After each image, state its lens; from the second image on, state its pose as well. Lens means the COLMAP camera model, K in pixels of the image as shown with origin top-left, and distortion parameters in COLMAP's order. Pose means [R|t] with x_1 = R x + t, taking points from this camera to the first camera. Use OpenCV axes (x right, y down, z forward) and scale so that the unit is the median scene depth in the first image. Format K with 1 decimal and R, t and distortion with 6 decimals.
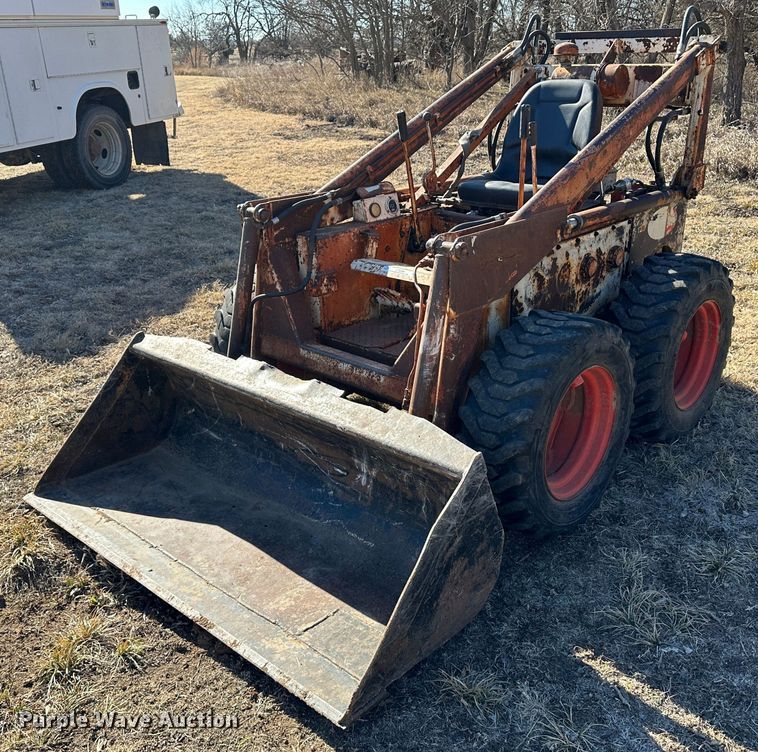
lens RADIAL K [[802.0, 0, 379.0], [0, 802.0, 376.0], [0, 0, 1]] dist [0.010486, -0.003560]
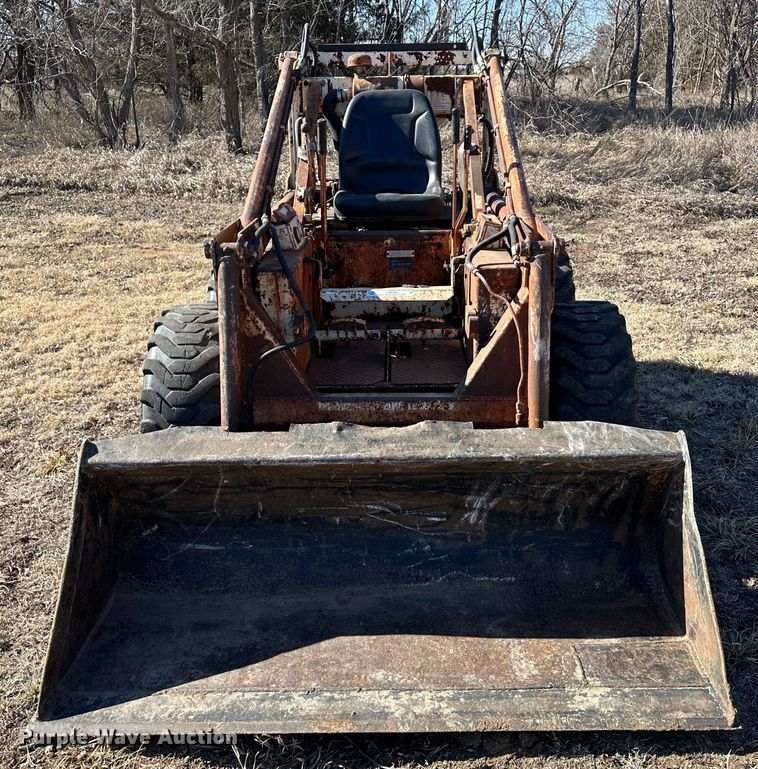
lens RADIAL K [[831.6, 0, 380.7], [0, 831.6, 397.8], [0, 0, 1]] dist [0.014789, -0.008393]
pose [[0.740952, -0.230000, 0.630944, -0.574902], [0.248587, 0.966720, 0.060472, -0.072865], [-0.623855, 0.112037, 0.773468, 0.282659]]
